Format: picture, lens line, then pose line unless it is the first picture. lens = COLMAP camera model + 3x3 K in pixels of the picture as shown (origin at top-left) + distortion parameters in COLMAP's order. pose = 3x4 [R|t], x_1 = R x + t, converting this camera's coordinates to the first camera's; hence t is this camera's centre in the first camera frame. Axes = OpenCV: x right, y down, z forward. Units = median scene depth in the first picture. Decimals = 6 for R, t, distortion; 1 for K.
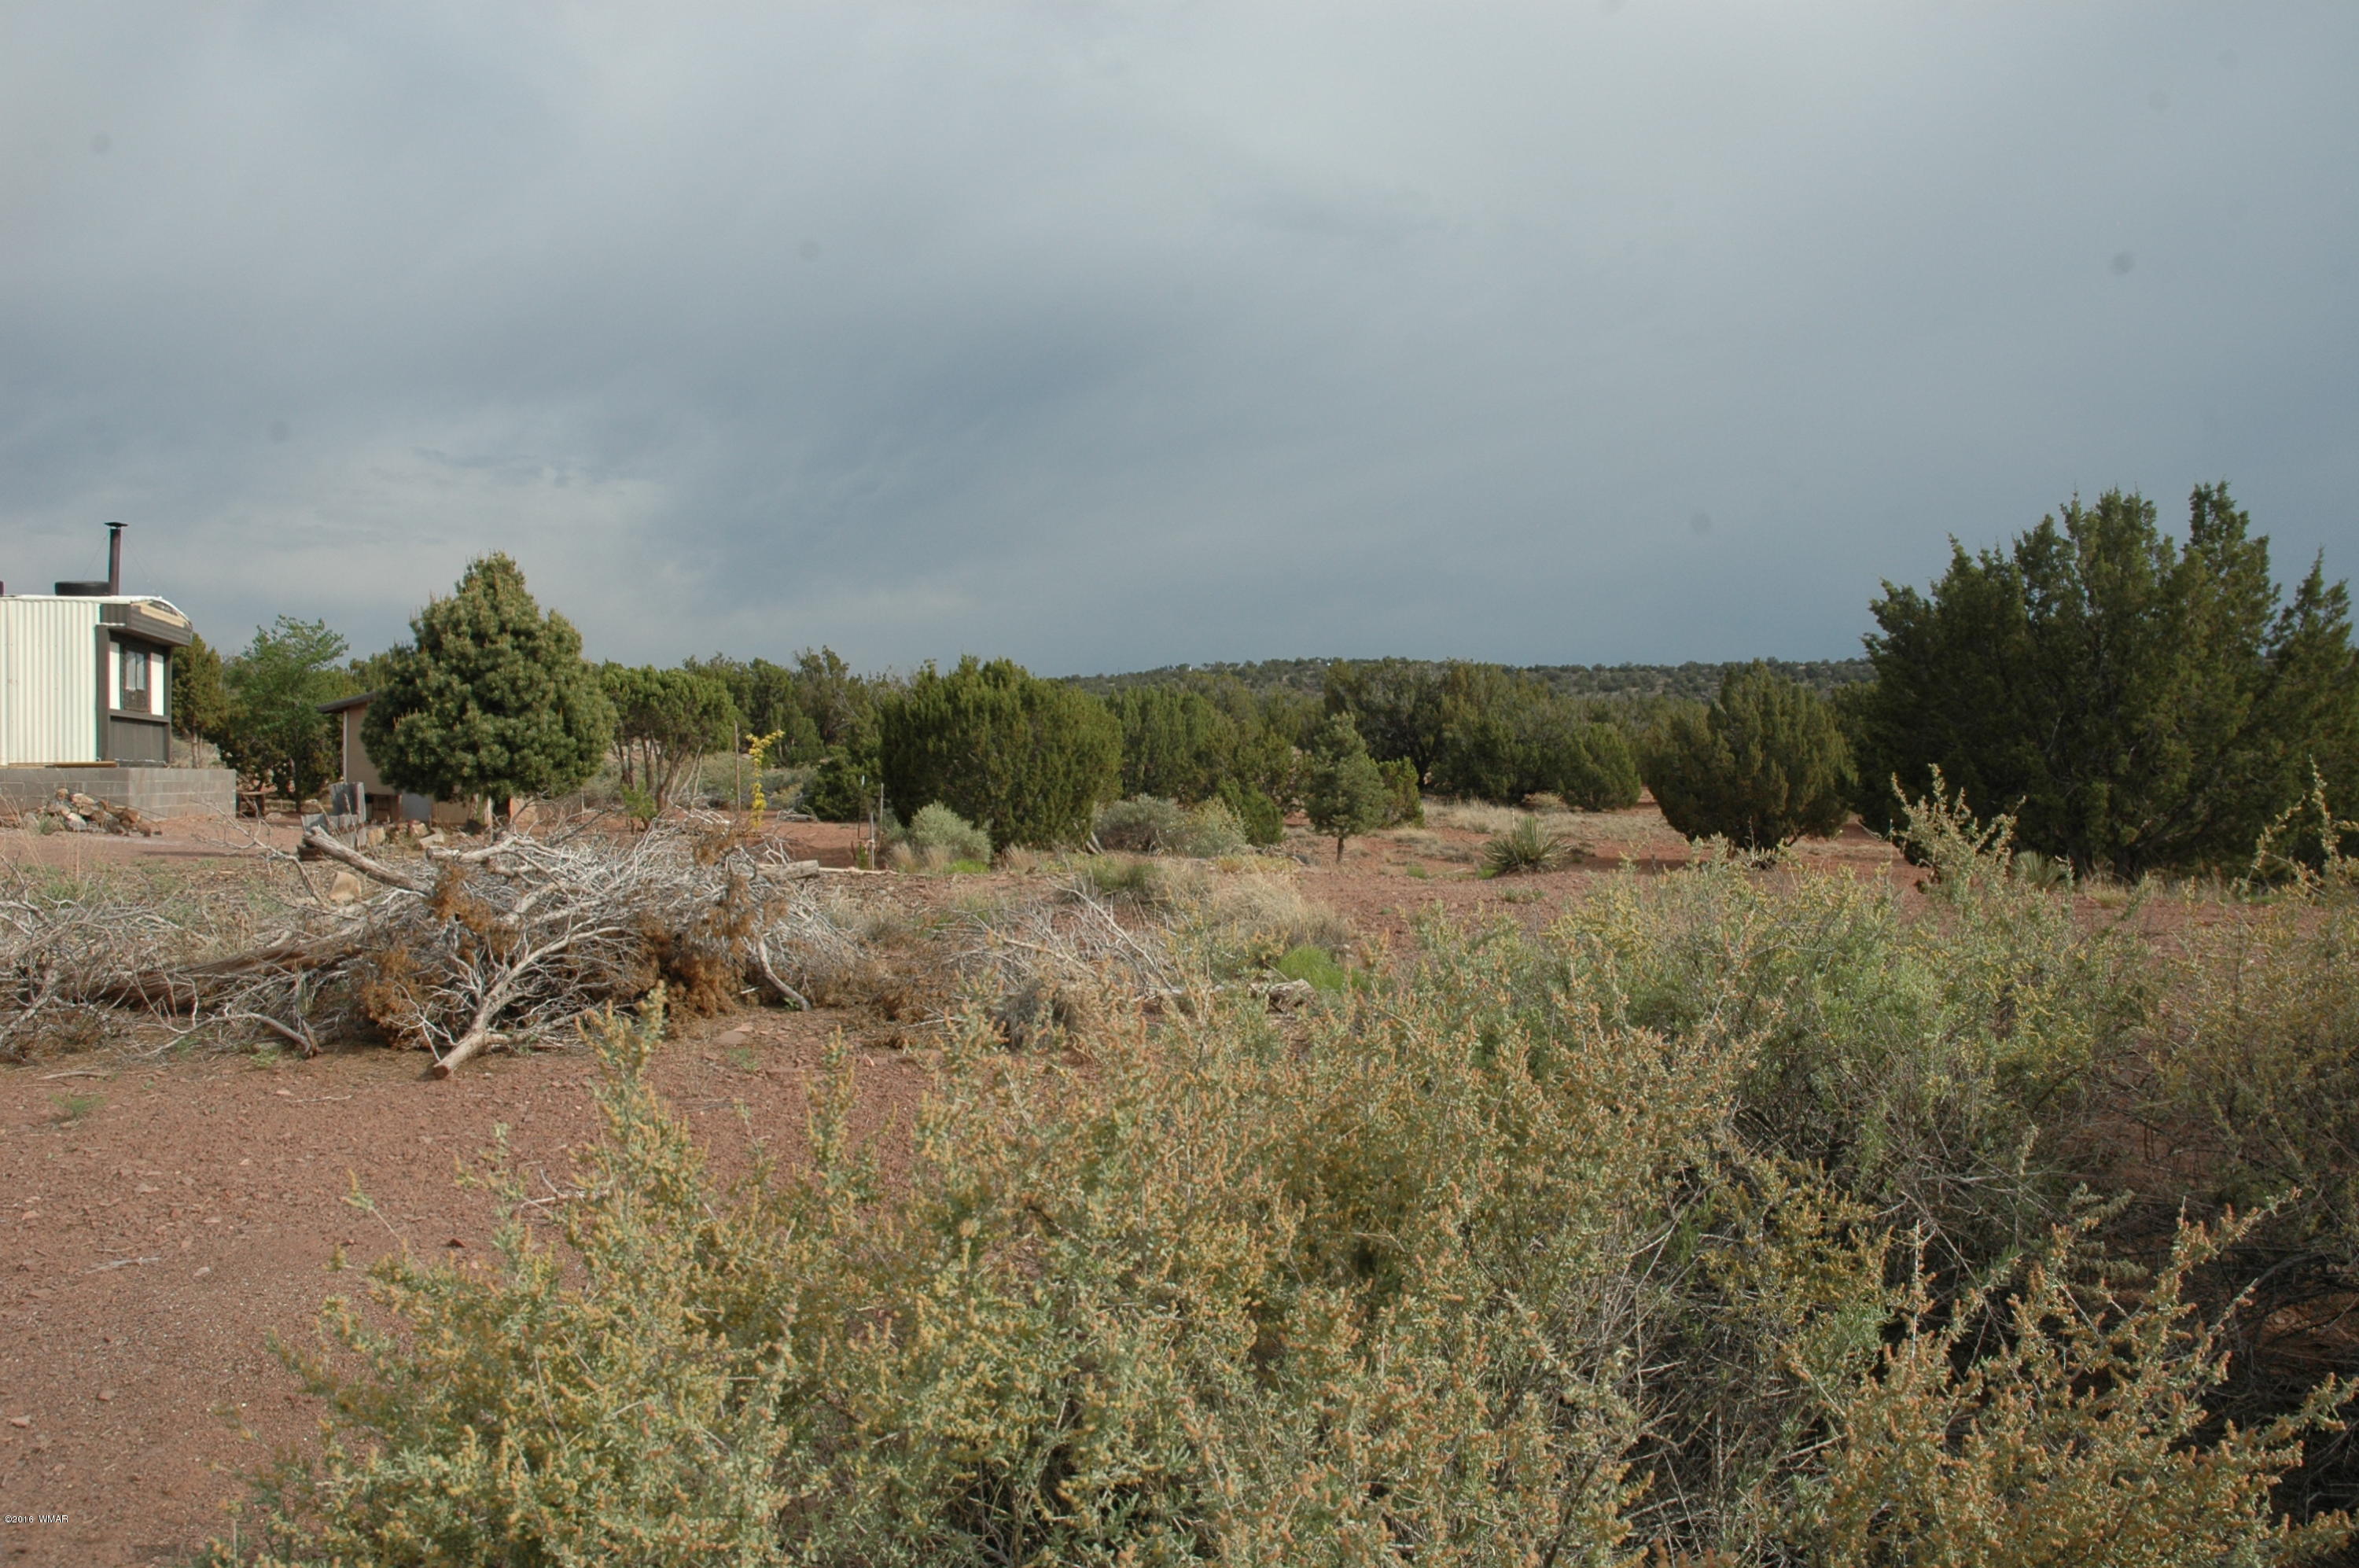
lens RADIAL K [[1849.2, 0, 1209.5], [0, 1849.2, 774.3], [0, 0, 1]] dist [-0.180908, 0.180764]
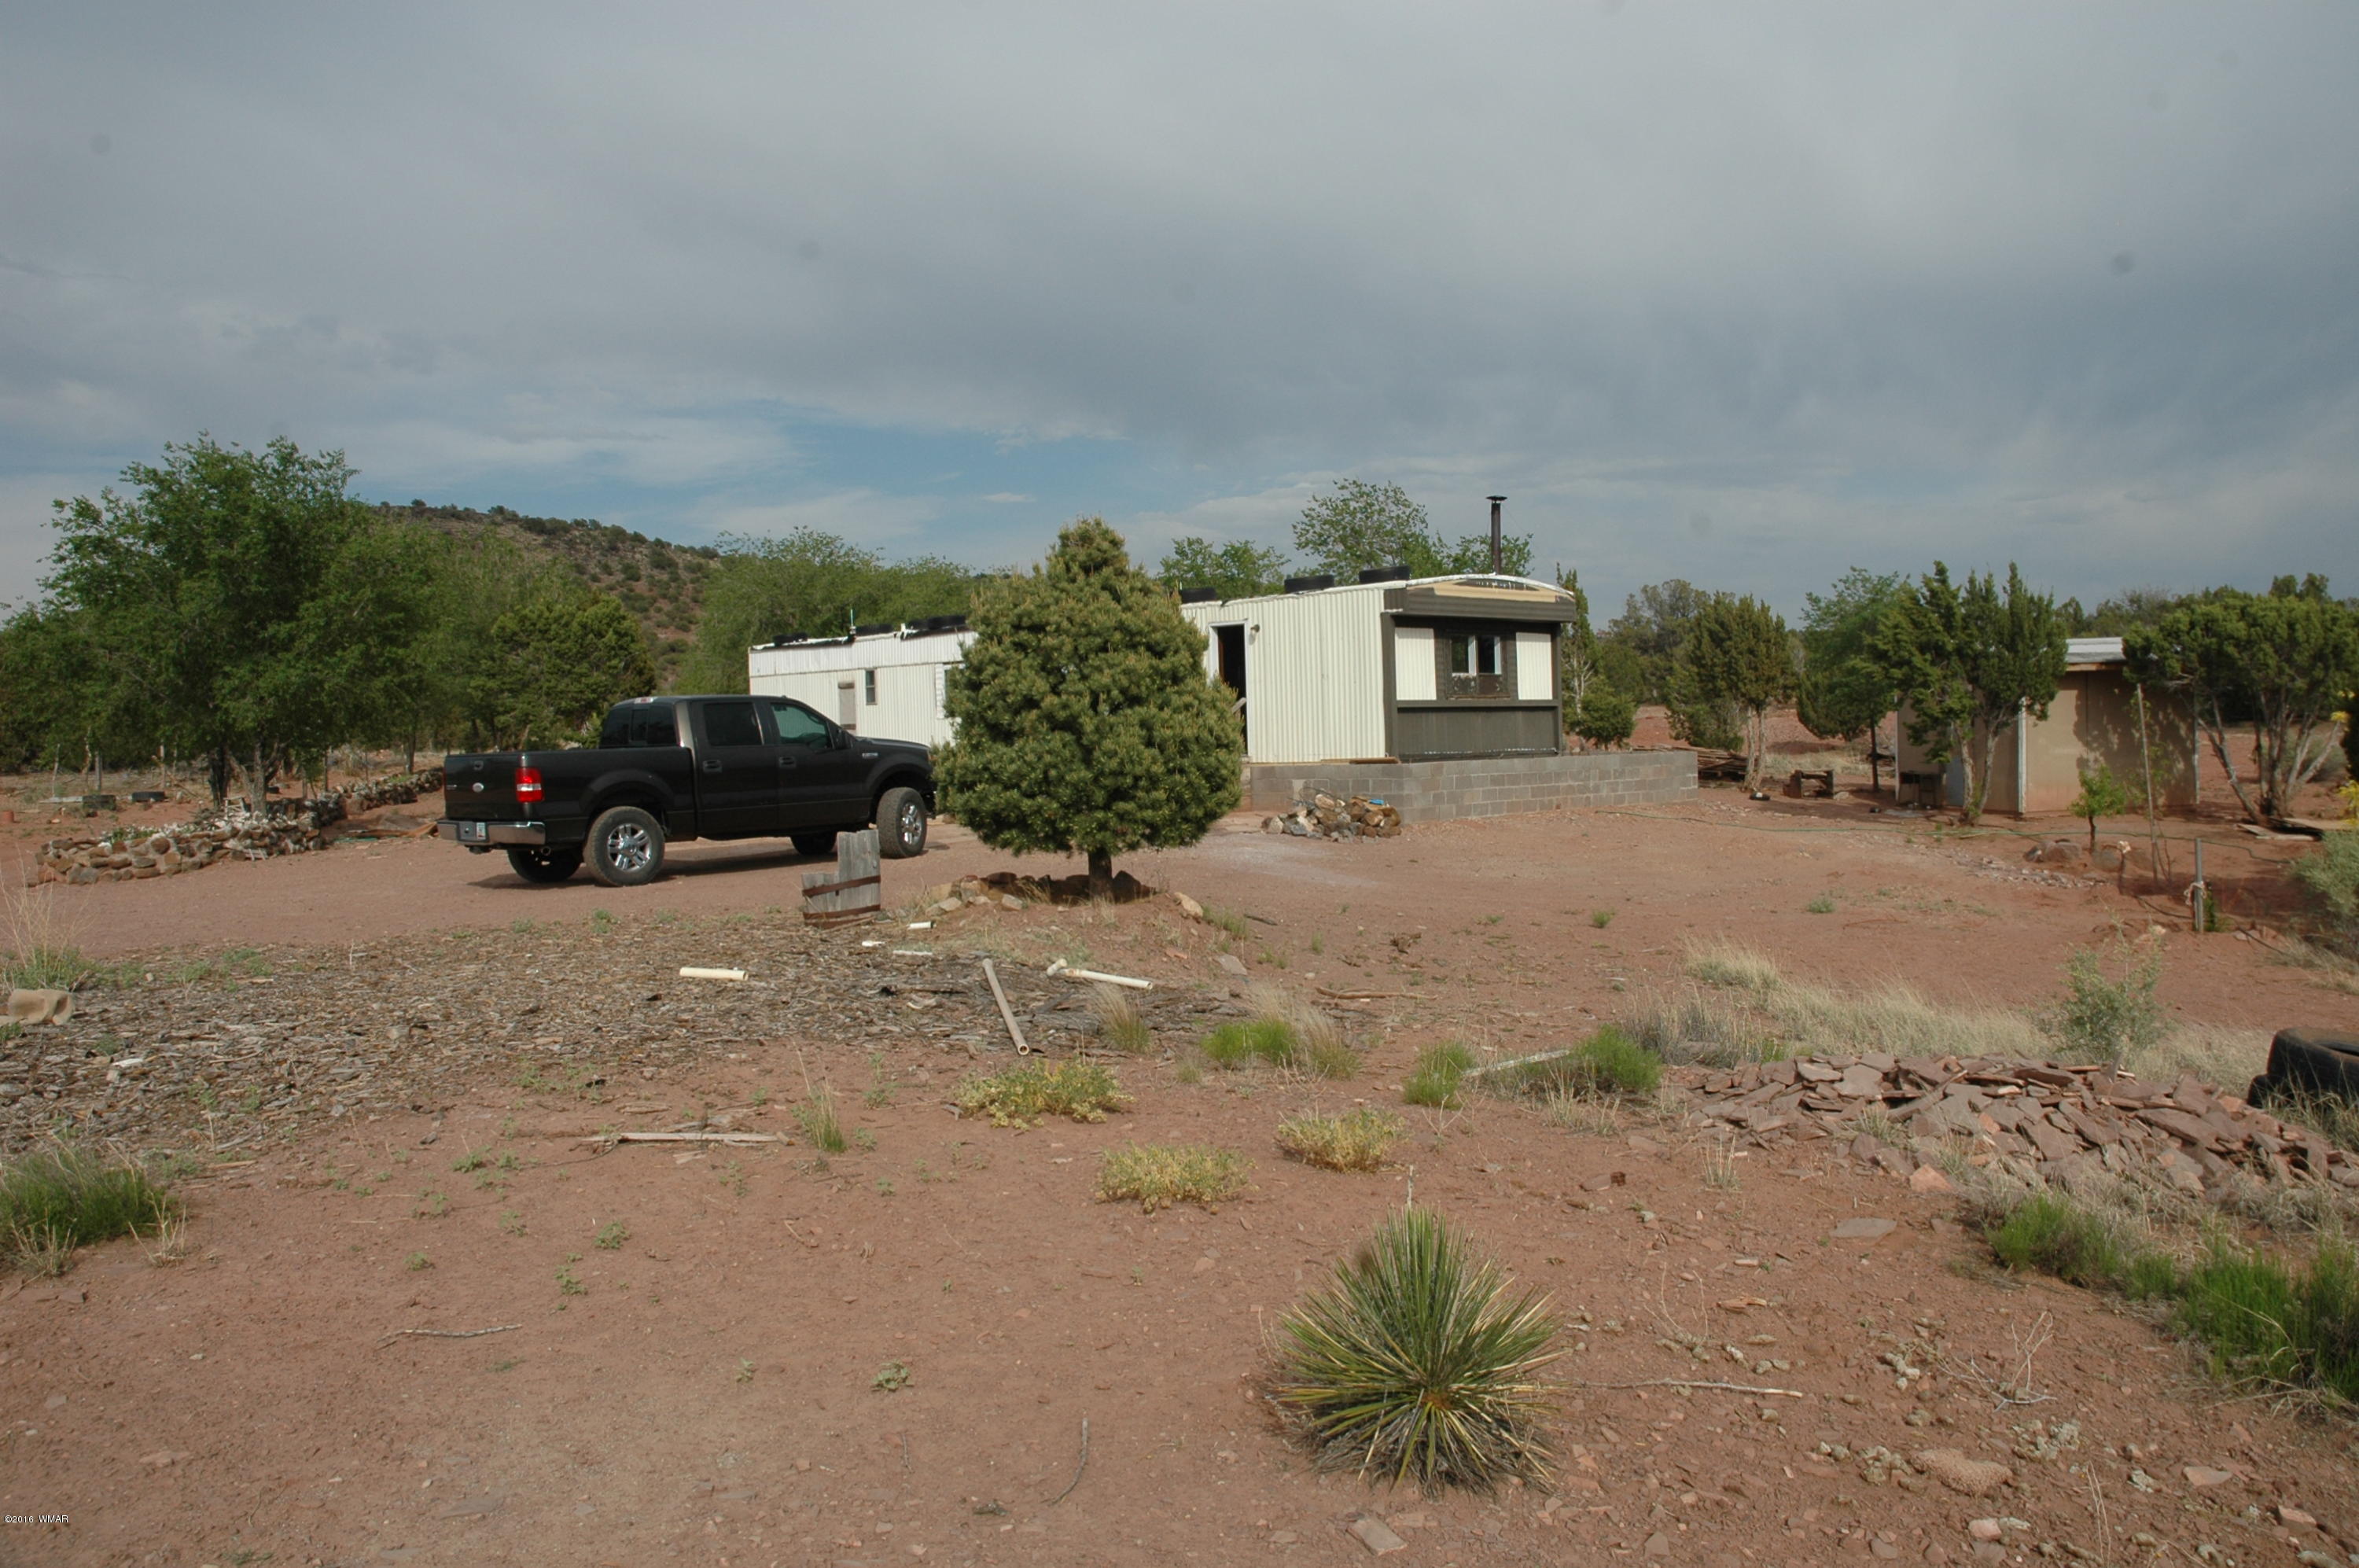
lens RADIAL K [[1849.2, 0, 1209.5], [0, 1849.2, 774.3], [0, 0, 1]] dist [-0.180908, 0.180764]
pose [[0.427207, 0.012080, -0.904073, 0.228721], [0.021312, 0.999498, 0.023425, -0.024000], [0.903903, -0.029275, 0.426735, 0.511228]]
